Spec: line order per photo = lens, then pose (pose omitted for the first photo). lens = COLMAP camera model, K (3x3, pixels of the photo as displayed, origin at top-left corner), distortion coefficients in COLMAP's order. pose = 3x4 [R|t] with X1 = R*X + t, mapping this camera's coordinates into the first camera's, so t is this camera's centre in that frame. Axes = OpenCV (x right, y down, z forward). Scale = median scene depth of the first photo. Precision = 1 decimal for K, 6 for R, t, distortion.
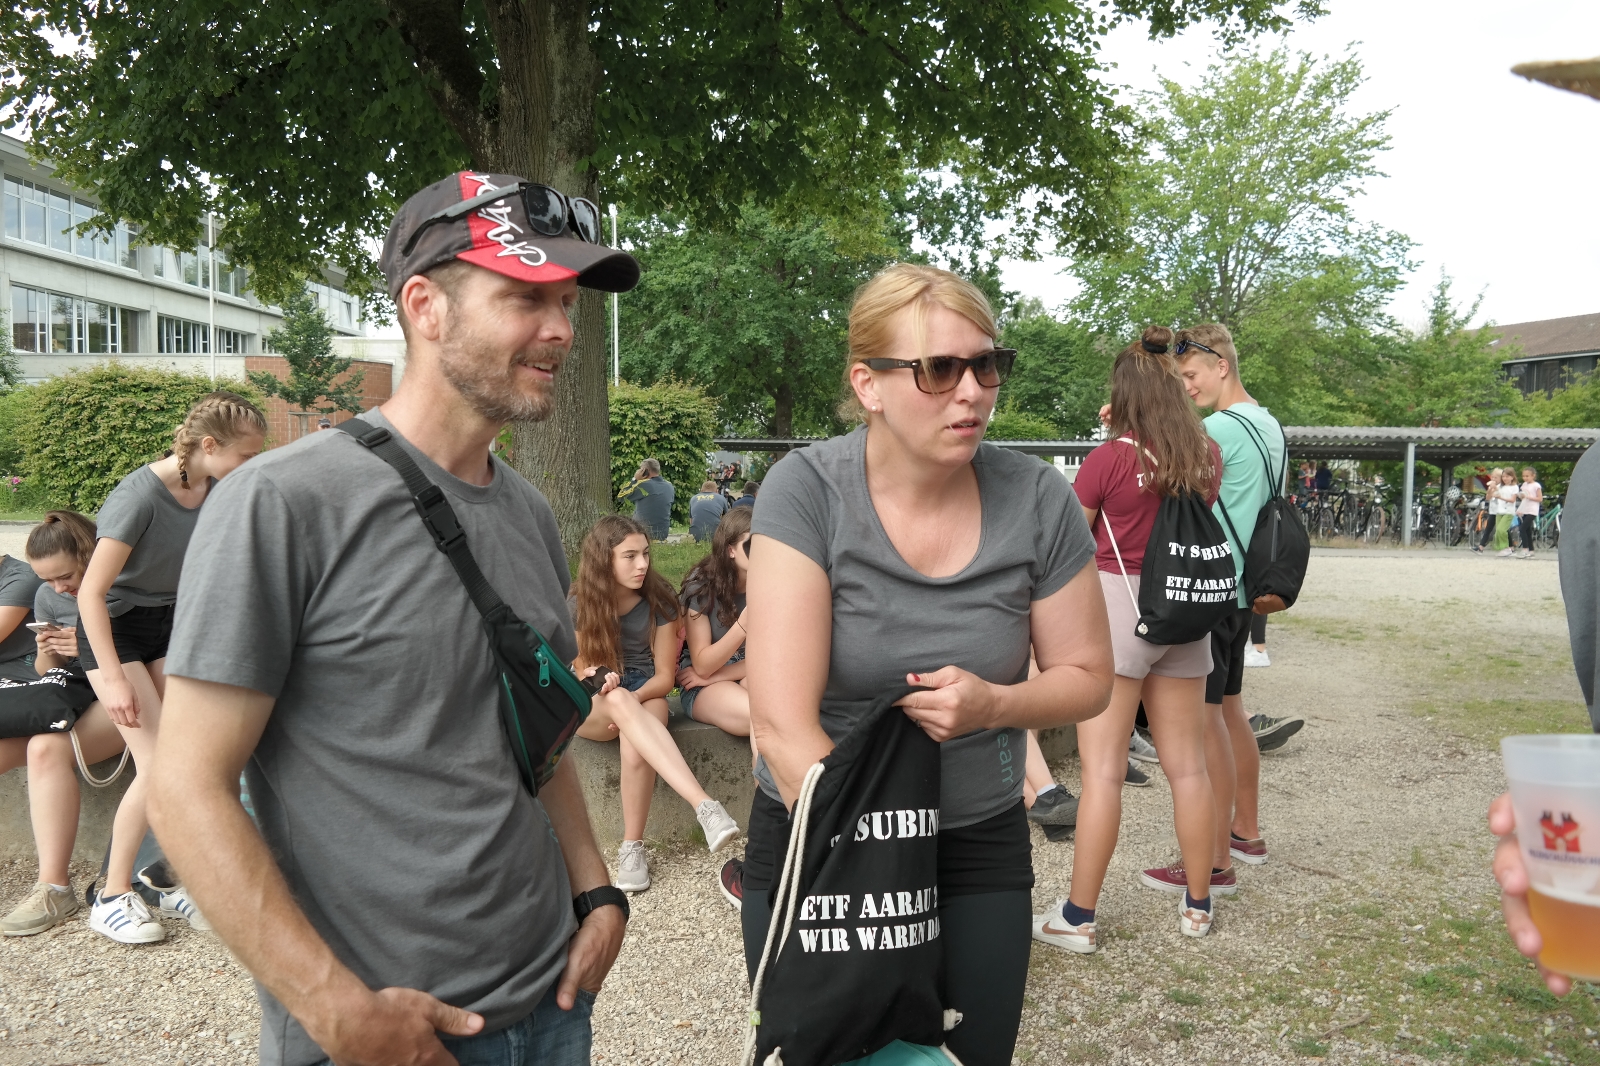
lens RADIAL K [[1275.2, 0, 800.0], [0, 1275.2, 533.0], [0, 0, 1]] dist [-0.001611, 0.008288]
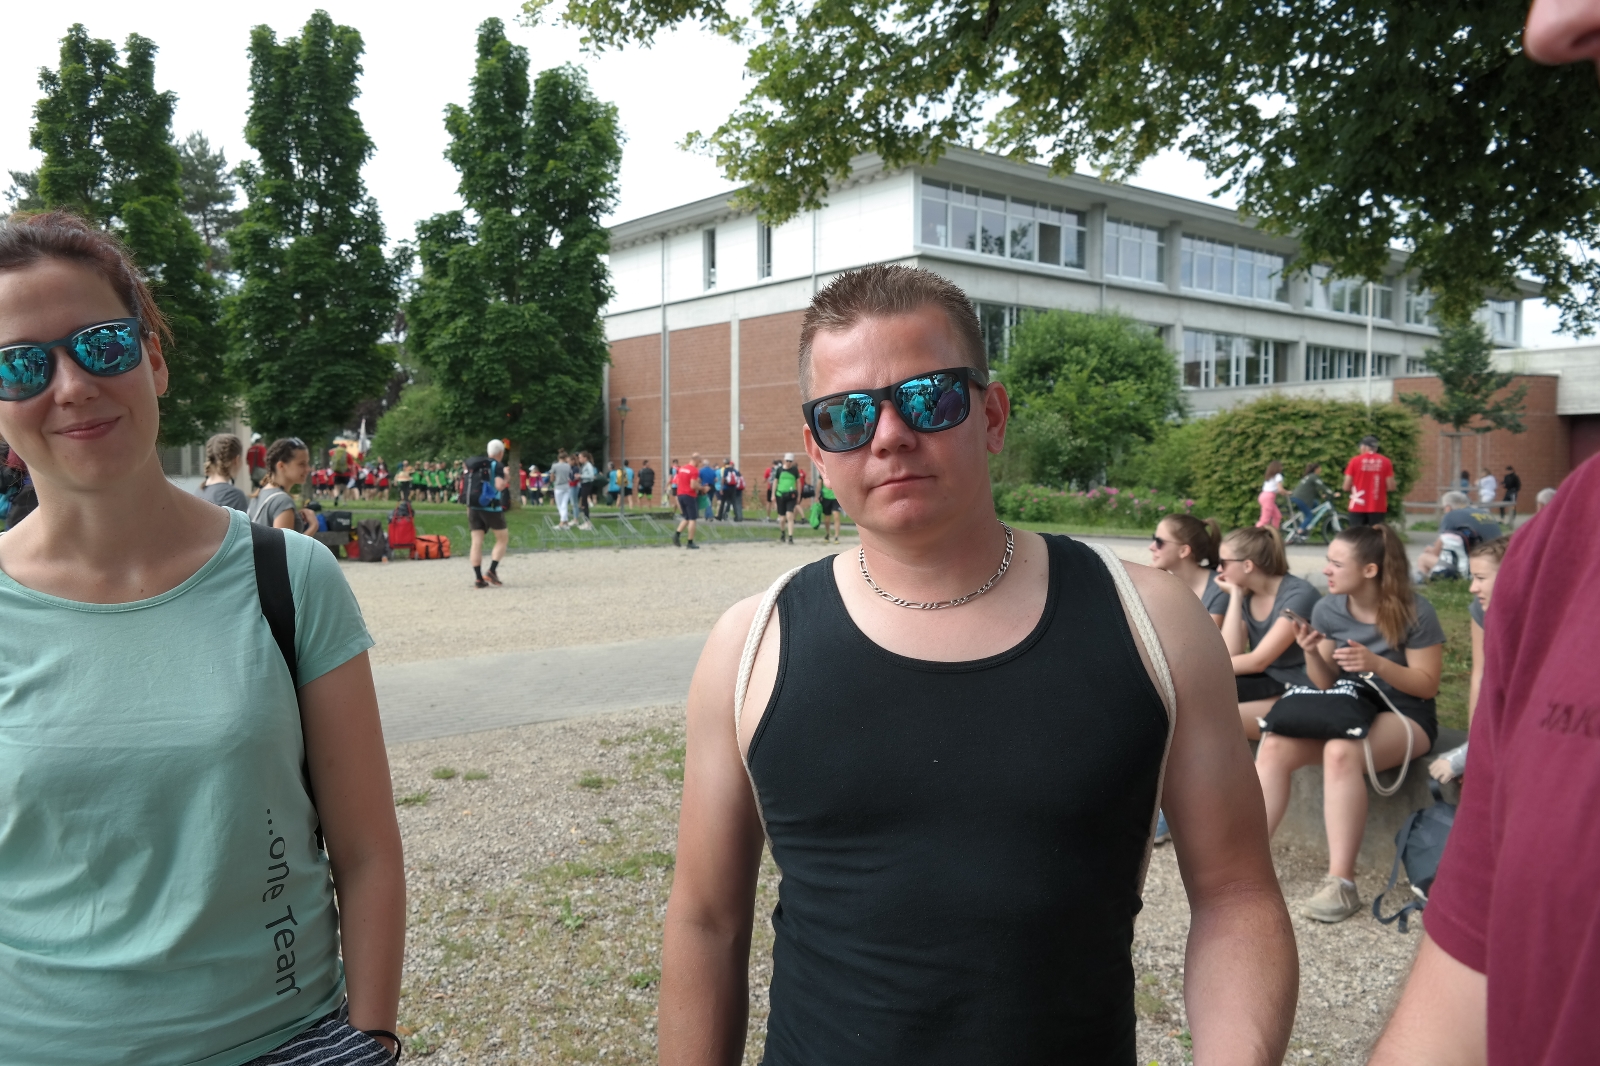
lens RADIAL K [[1269.3, 0, 795.9], [0, 1269.3, 537.7], [0, 0, 1]] dist [0.020741, -0.007872]
pose [[0.670871, 0.024810, -0.741159, -0.010891], [-0.035019, 0.999385, 0.001755, -0.000155], [0.740747, 0.024777, 0.671327, -0.009725]]
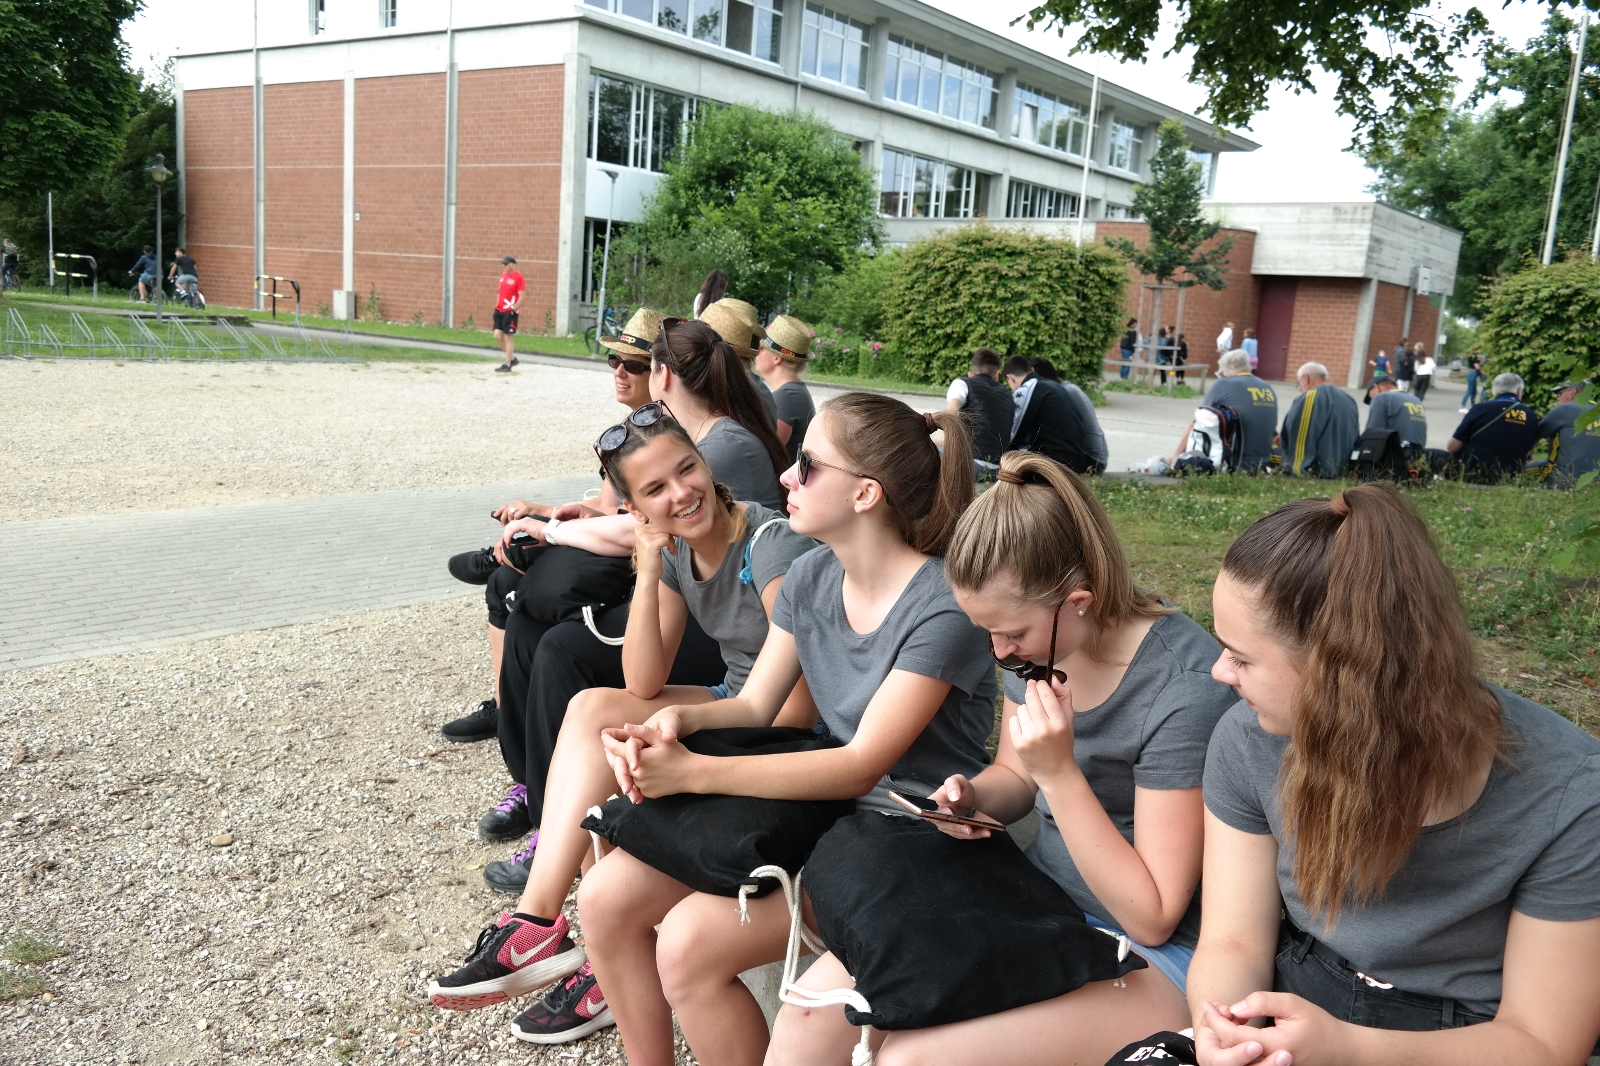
lens RADIAL K [[1350.8, 0, 792.4], [0, 1350.8, 534.4], [0, 0, 1]] dist [0.068356, -0.044512]
pose [[0.824721, 0.135139, -0.549156, -0.064121], [-0.089549, 0.989985, 0.109136, -0.004616], [0.558405, -0.040830, 0.828563, 0.079921]]
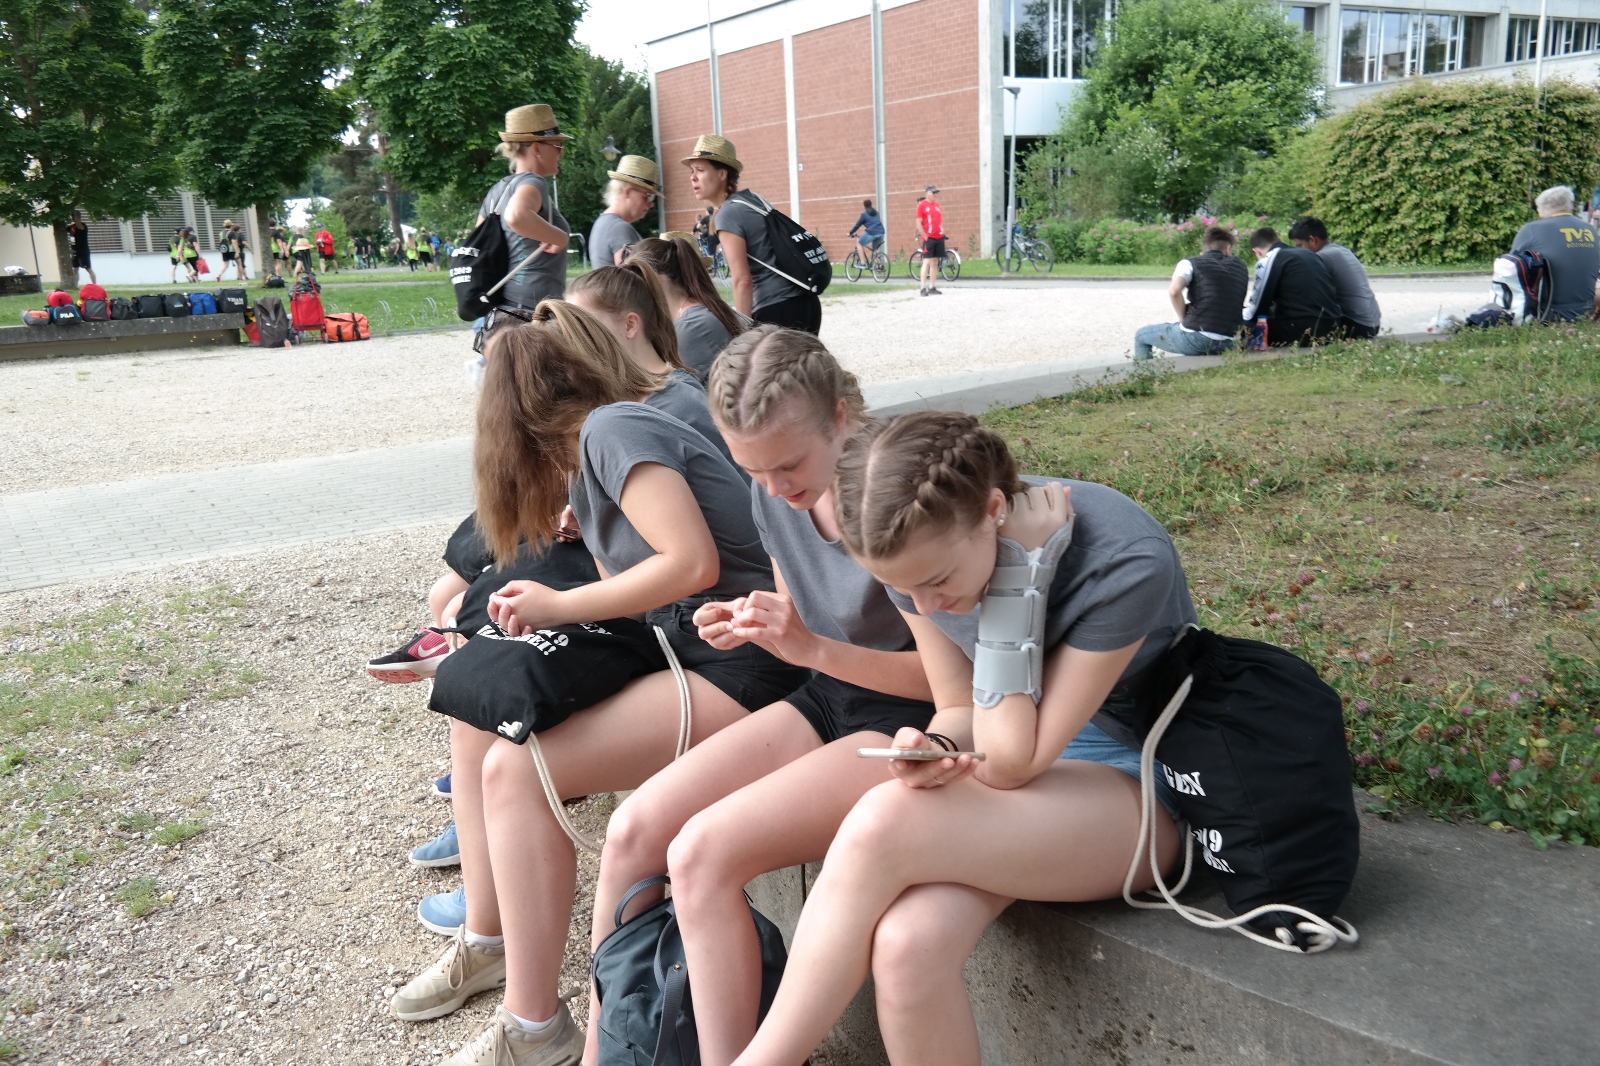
lens RADIAL K [[1352.1, 0, 792.7], [0, 1352.1, 536.8], [0, 0, 1]] dist [0.066191, -0.013197]
pose [[0.586870, 0.140967, -0.797315, -0.009725], [0.007610, 0.983724, 0.179526, -0.003122], [0.809645, -0.111426, 0.576245, 0.089556]]
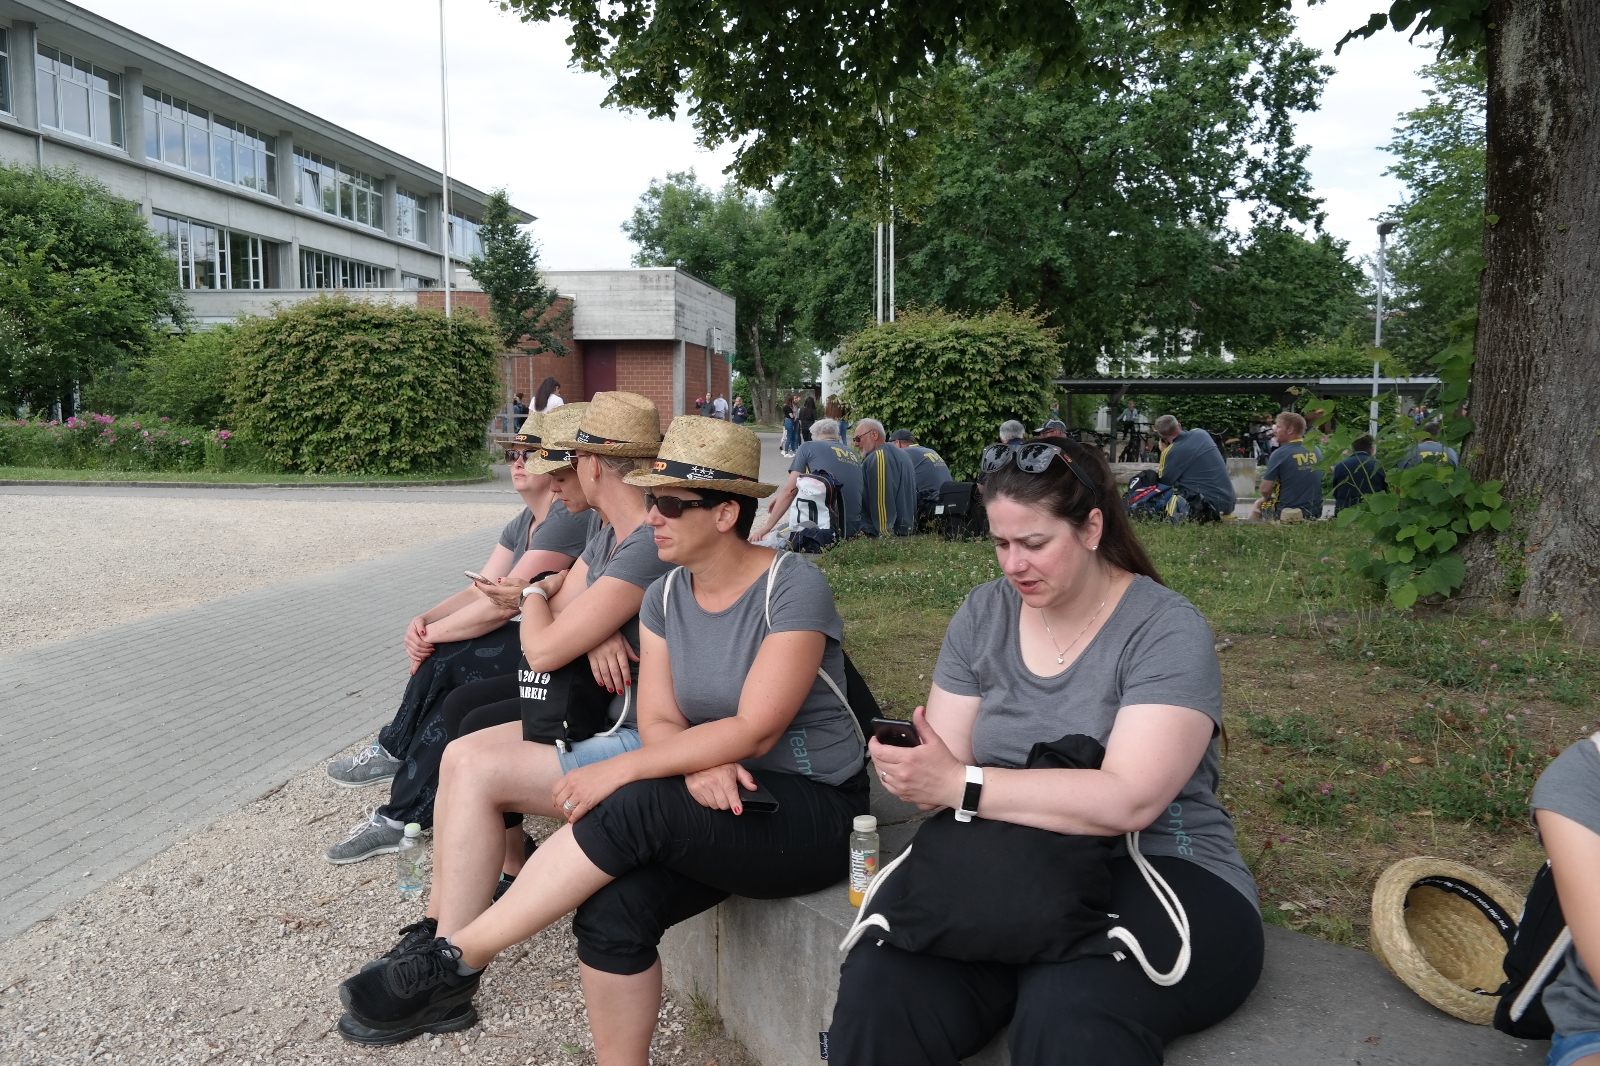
lens RADIAL K [[1350.8, 0, 792.4], [0, 1350.8, 534.4], [0, 0, 1]] dist [0.068356, -0.044512]
pose [[0.997280, -0.000607, -0.073706, -0.137185], [0.003371, 0.999296, 0.037374, -0.006049], [0.073632, -0.037521, 0.996579, 0.094870]]
